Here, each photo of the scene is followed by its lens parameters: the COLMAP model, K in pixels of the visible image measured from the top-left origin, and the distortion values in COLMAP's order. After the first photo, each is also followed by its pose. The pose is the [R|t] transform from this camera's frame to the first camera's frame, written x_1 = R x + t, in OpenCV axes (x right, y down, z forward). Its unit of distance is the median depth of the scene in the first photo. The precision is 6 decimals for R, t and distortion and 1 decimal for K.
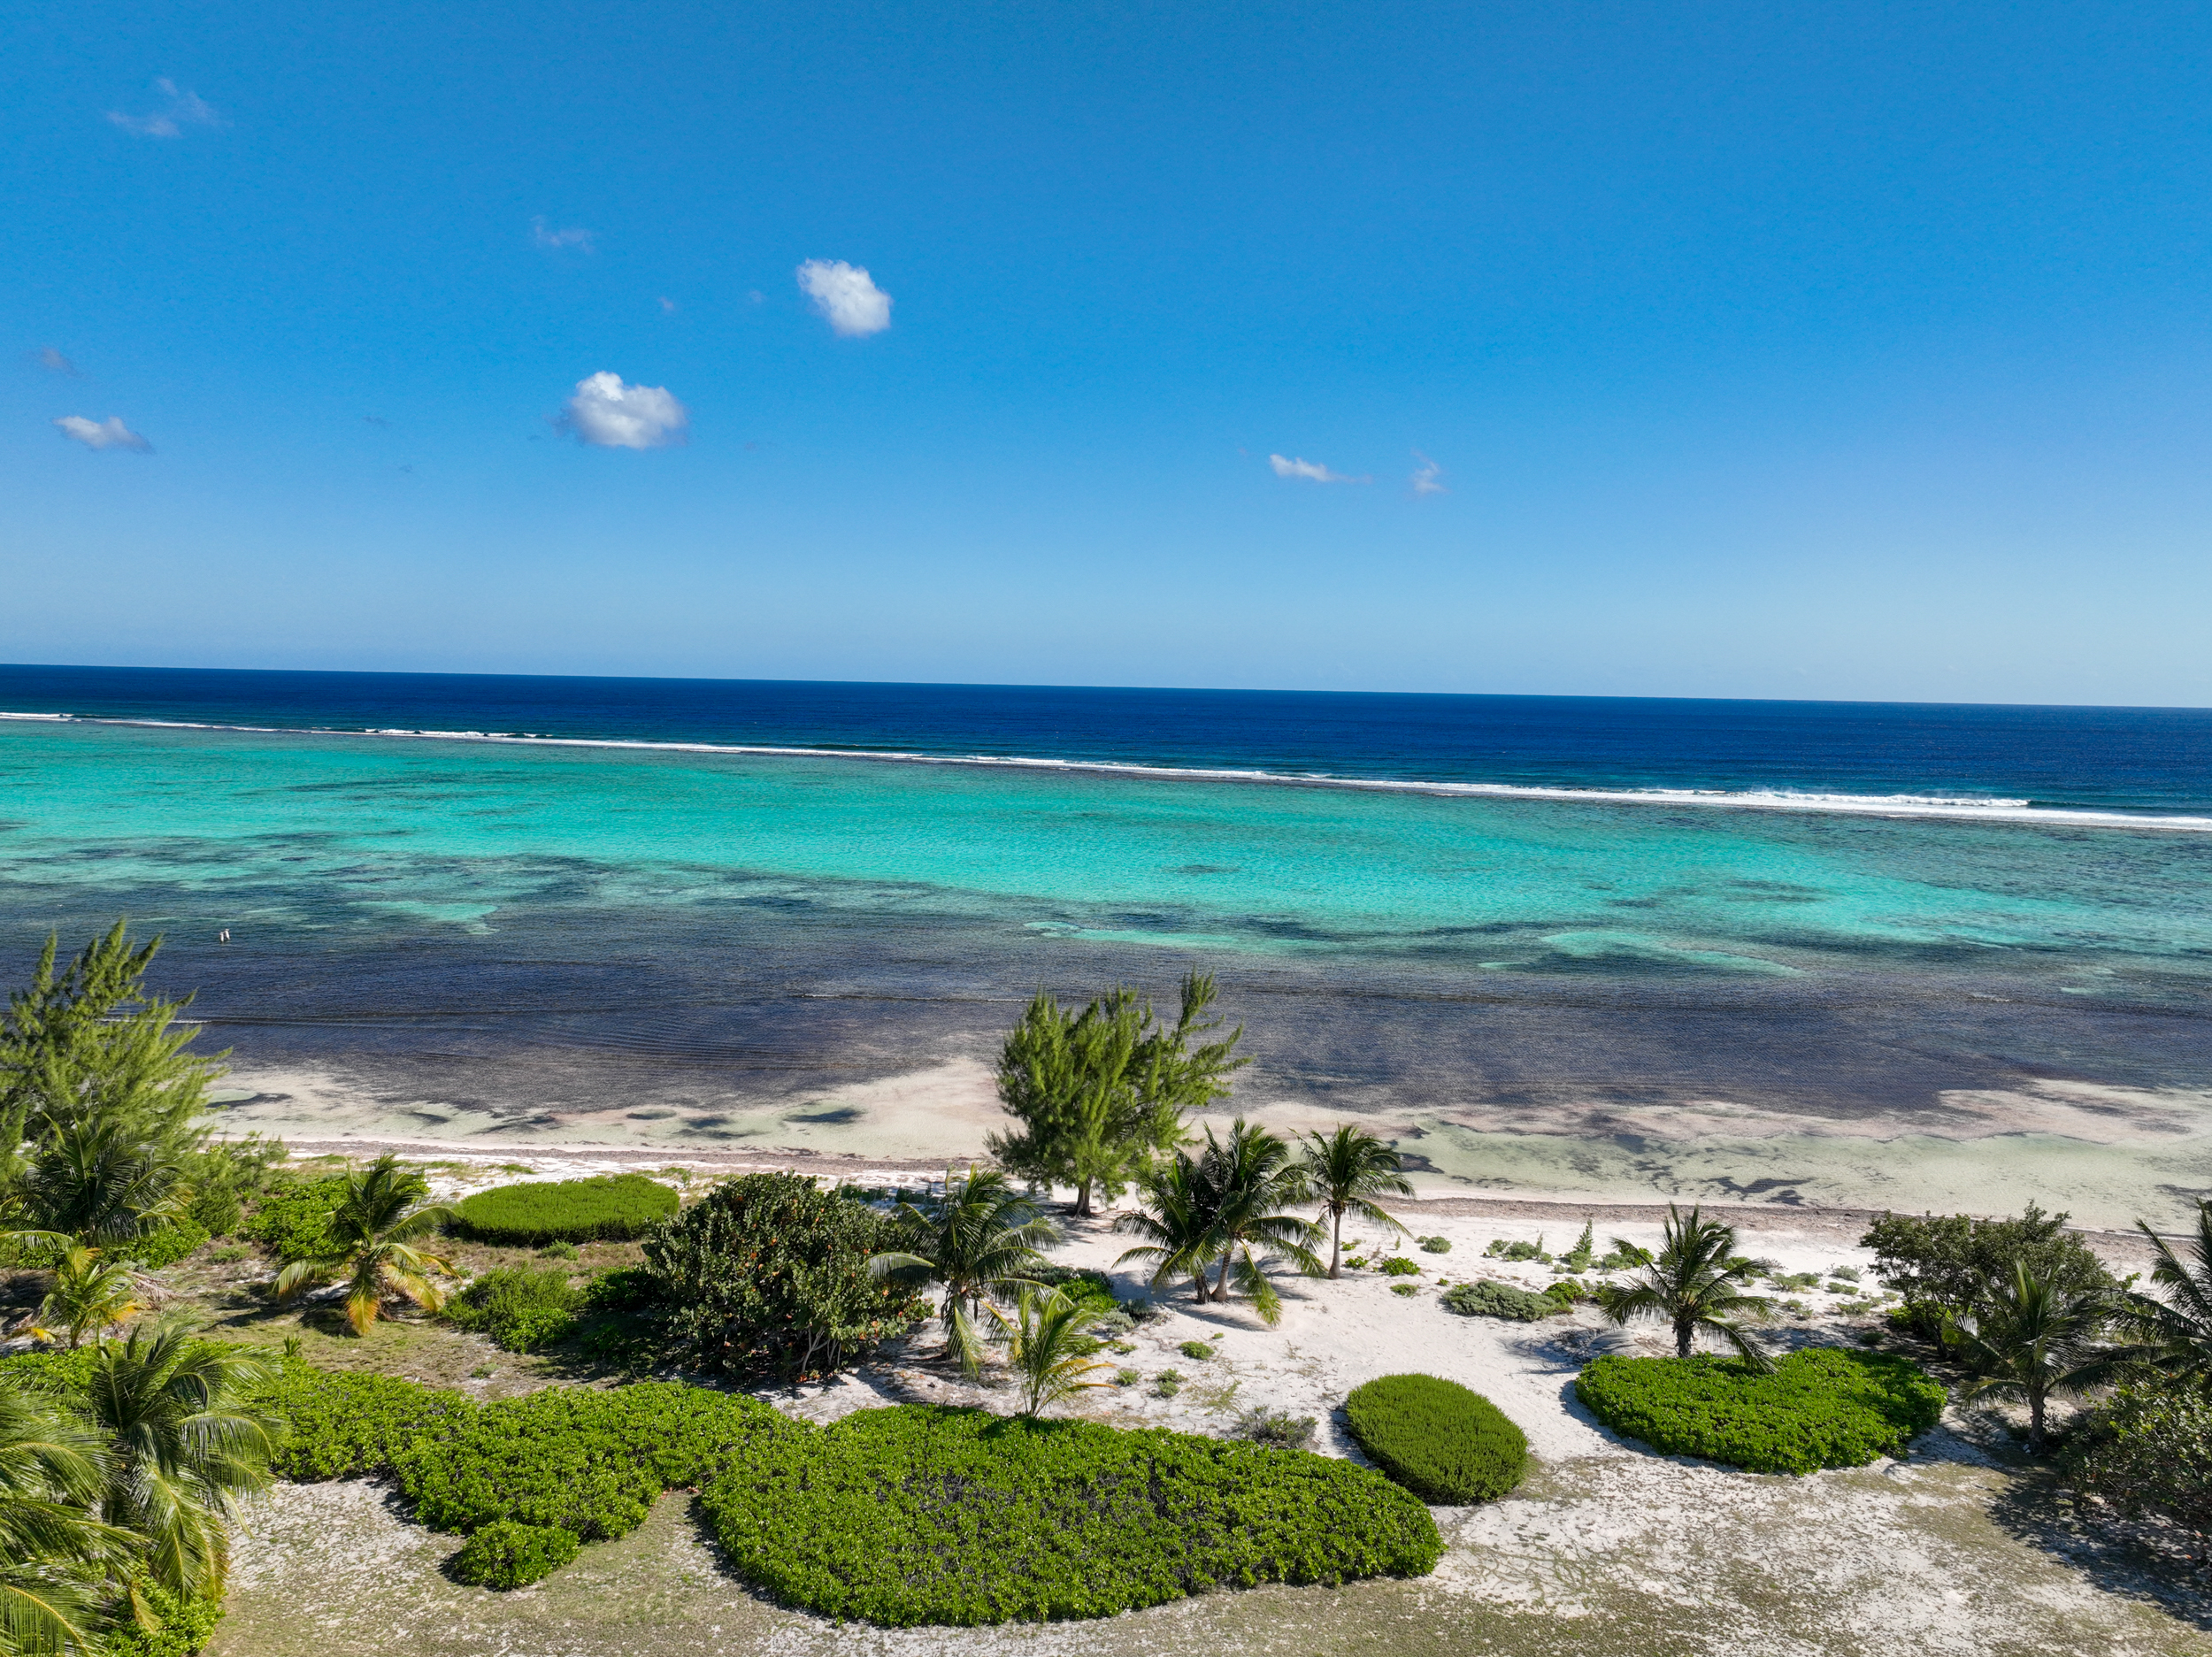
lens RADIAL K [[1557.2, 0, 1106.0], [0, 1557.2, 828.5], [0, 0, 1]] dist [-0.010134, 0.032342]
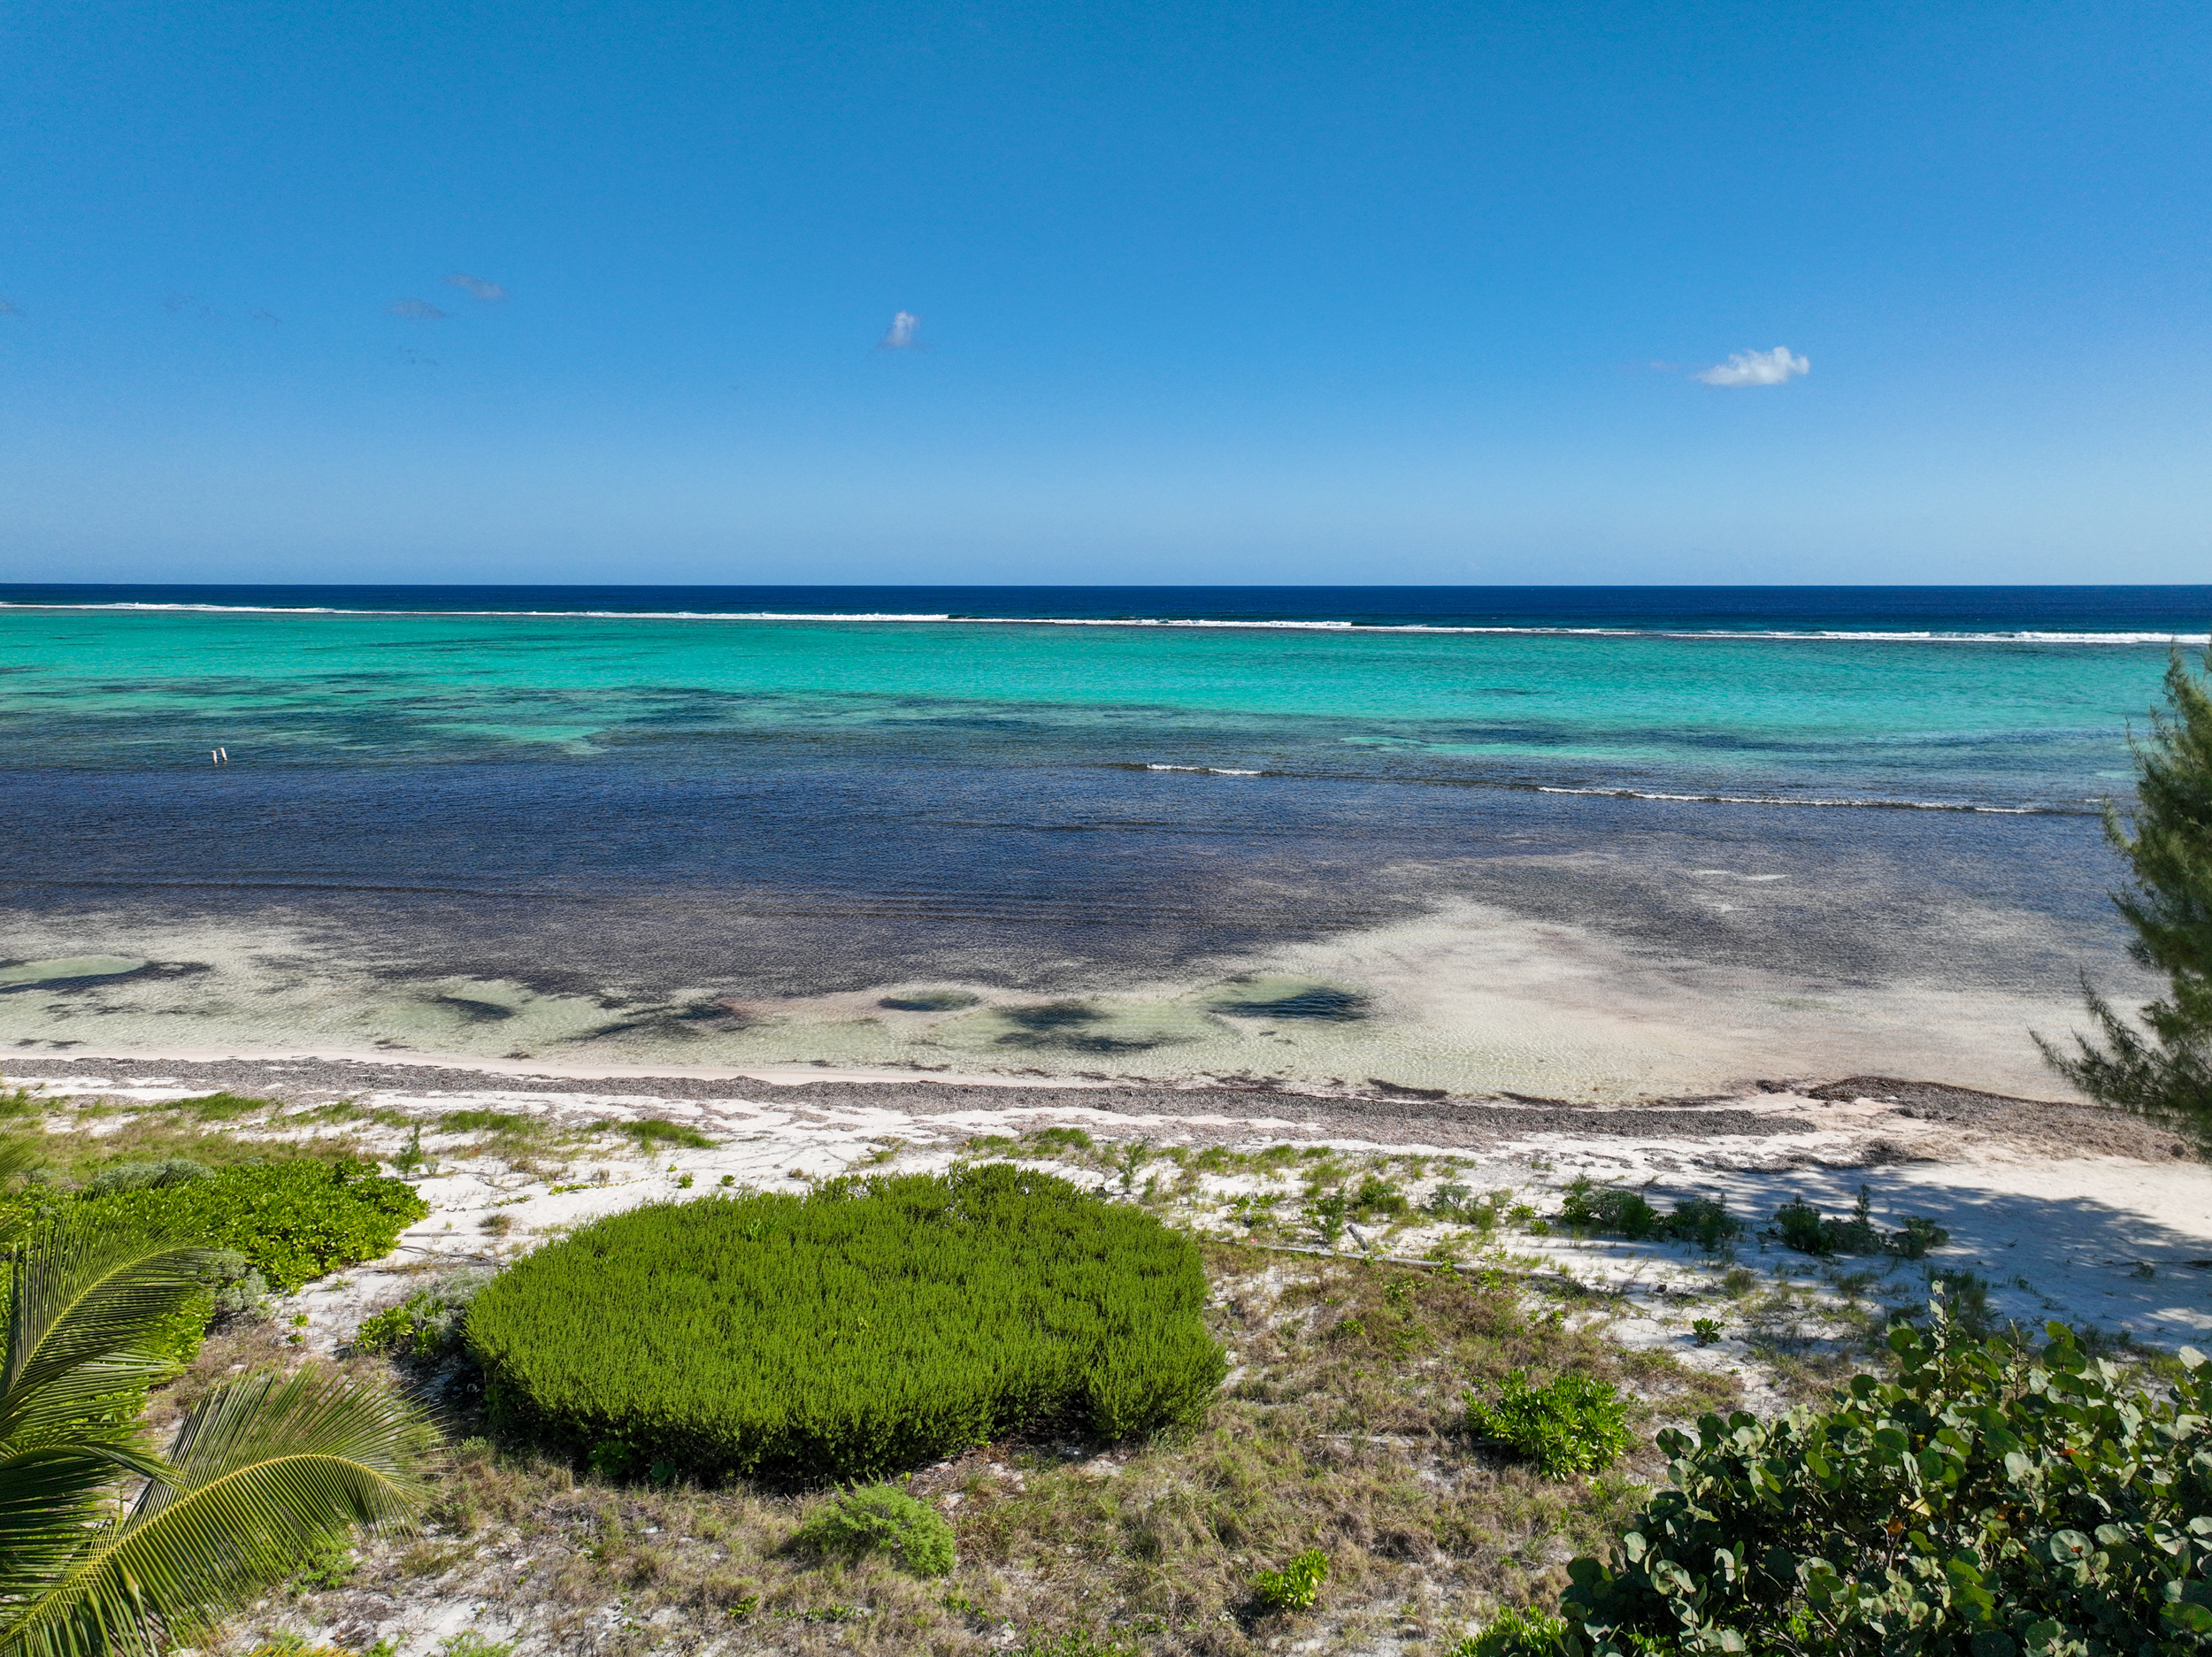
lens RADIAL K [[1543.4, 0, 1102.7], [0, 1543.4, 903.0], [0, 0, 1]] dist [0.006196, 0.006323]
pose [[0.997799, -0.006775, -0.065959, -0.230179], [0.014043, 0.993793, 0.110359, 0.113725], [0.064802, -0.111042, 0.991701, 0.596427]]
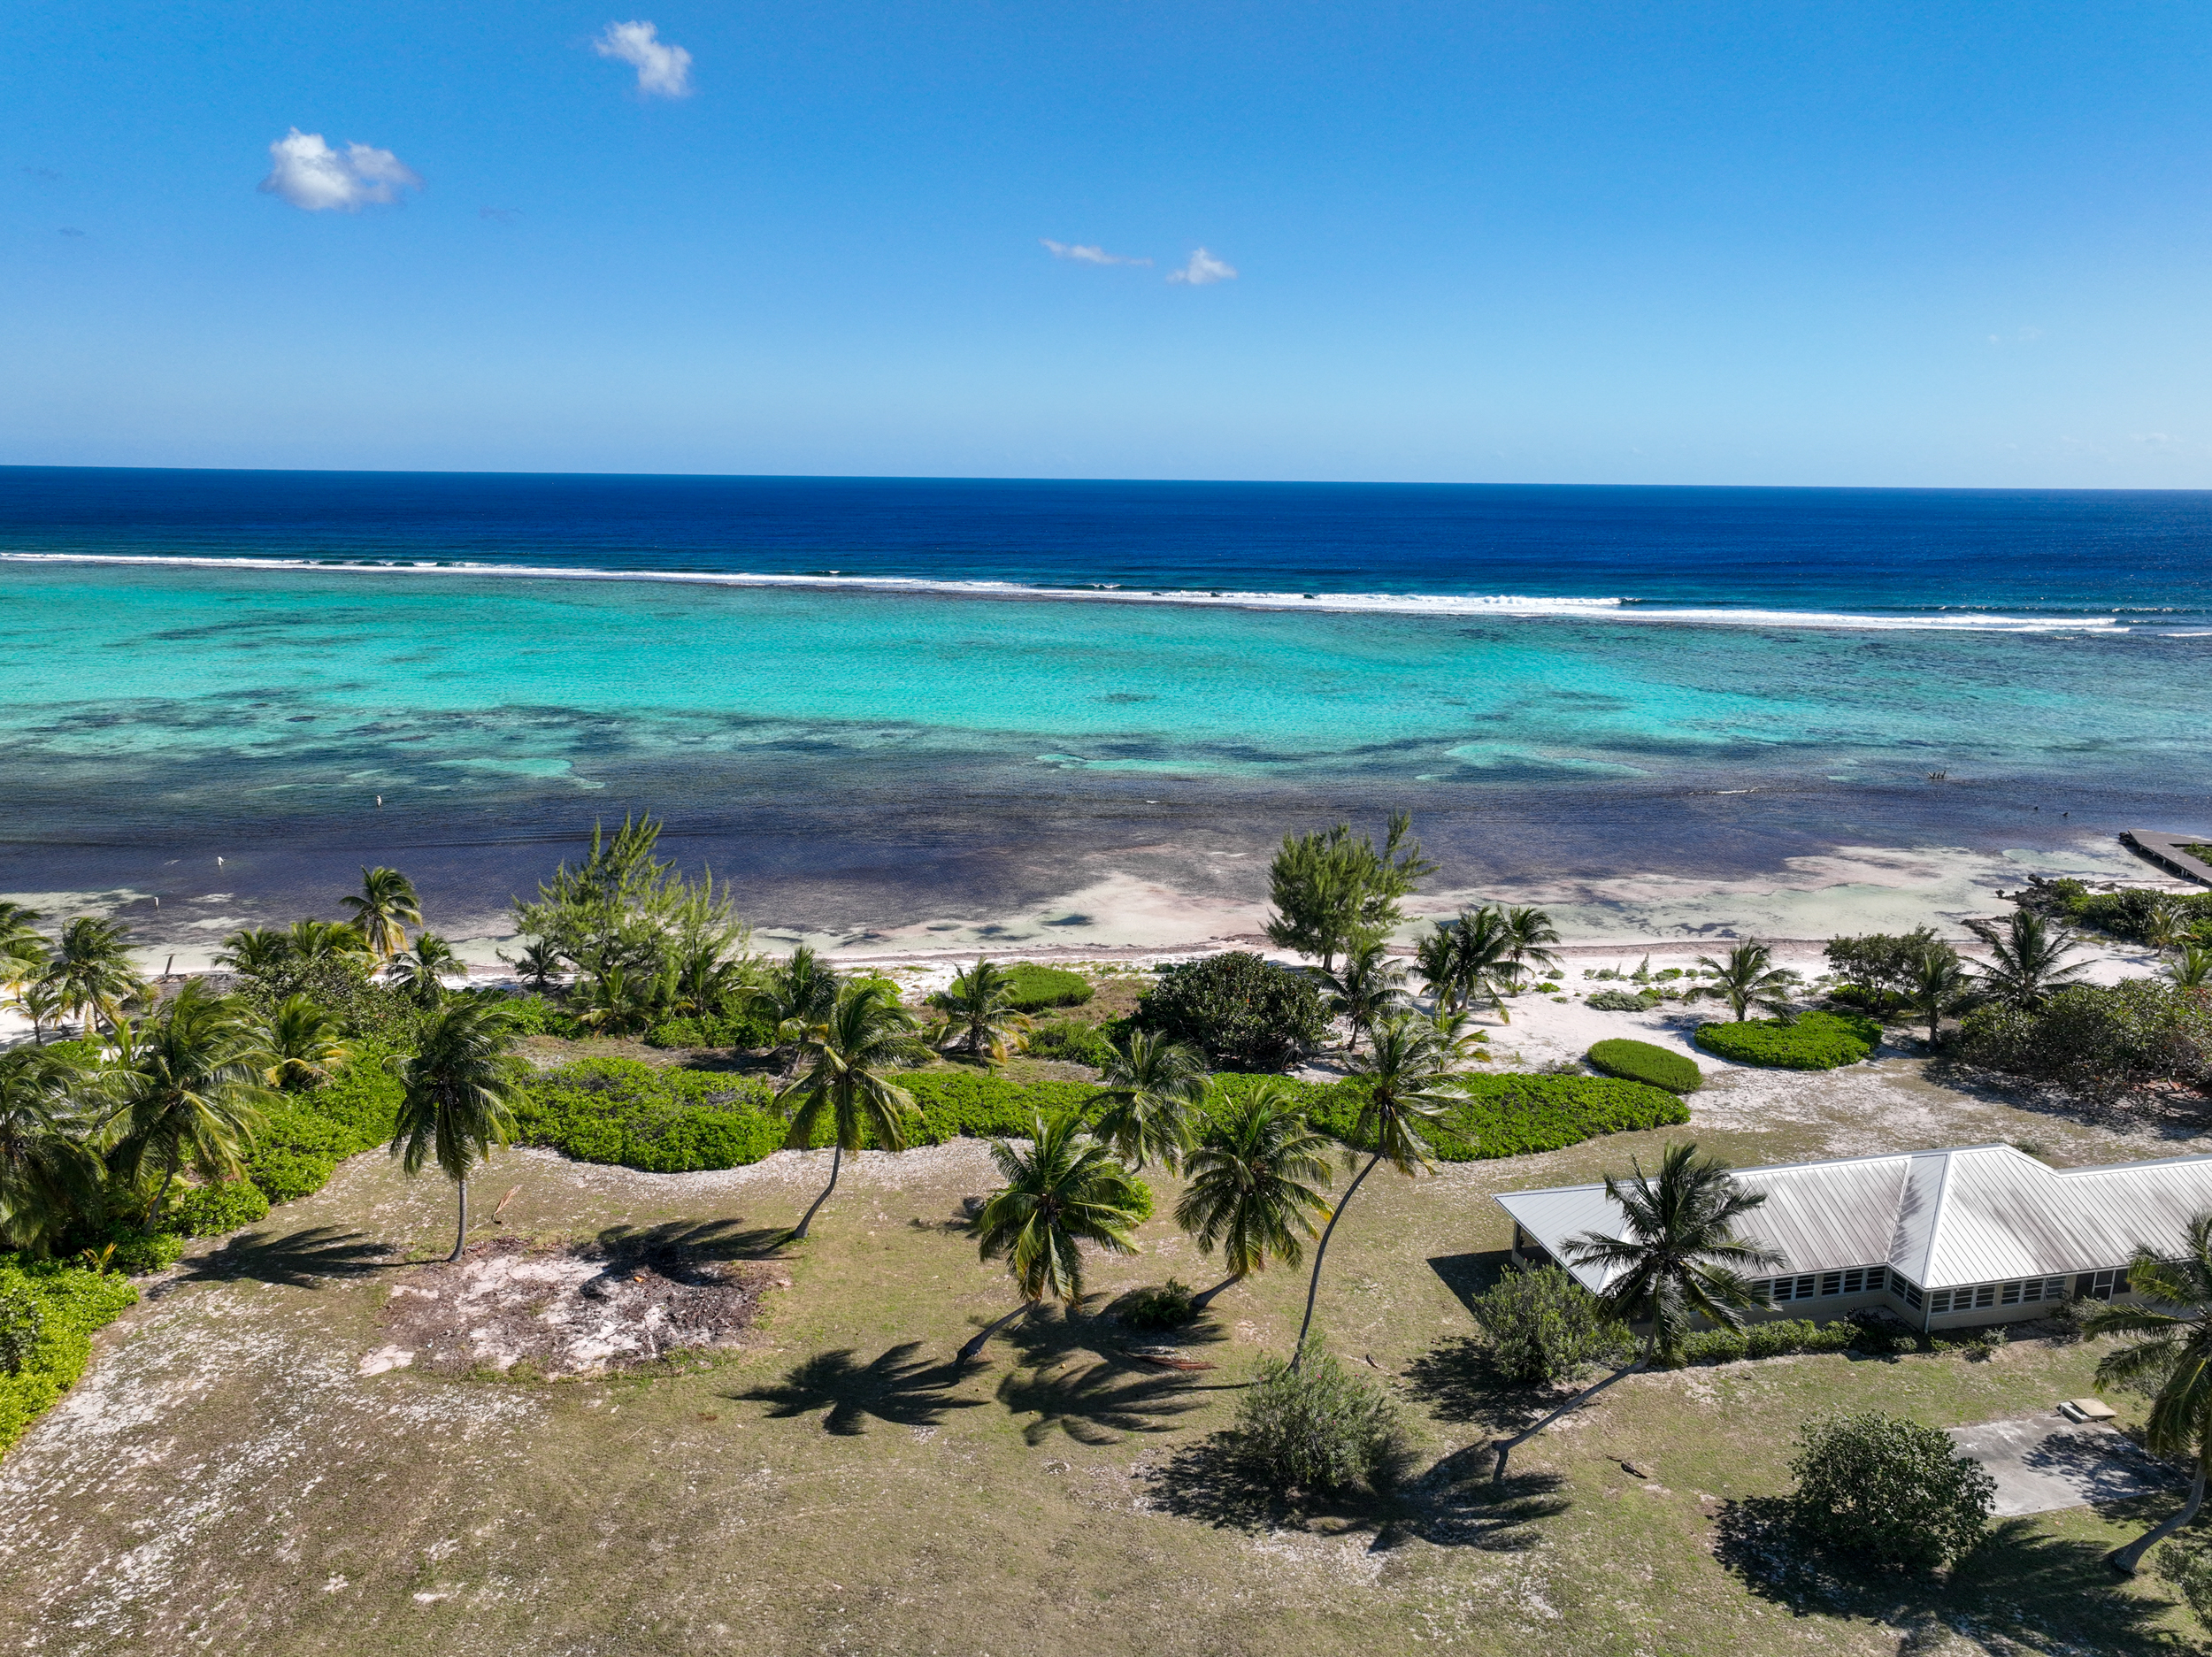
lens RADIAL K [[1557.7, 0, 1107.9], [0, 1557.7, 816.9], [0, 0, 1]] dist [0.005020, 0.004725]
pose [[0.983137, -0.048330, 0.176368, -0.428179], [0.025878, 0.991507, 0.127450, -0.090899], [-0.181030, -0.120737, 0.976038, -0.383298]]
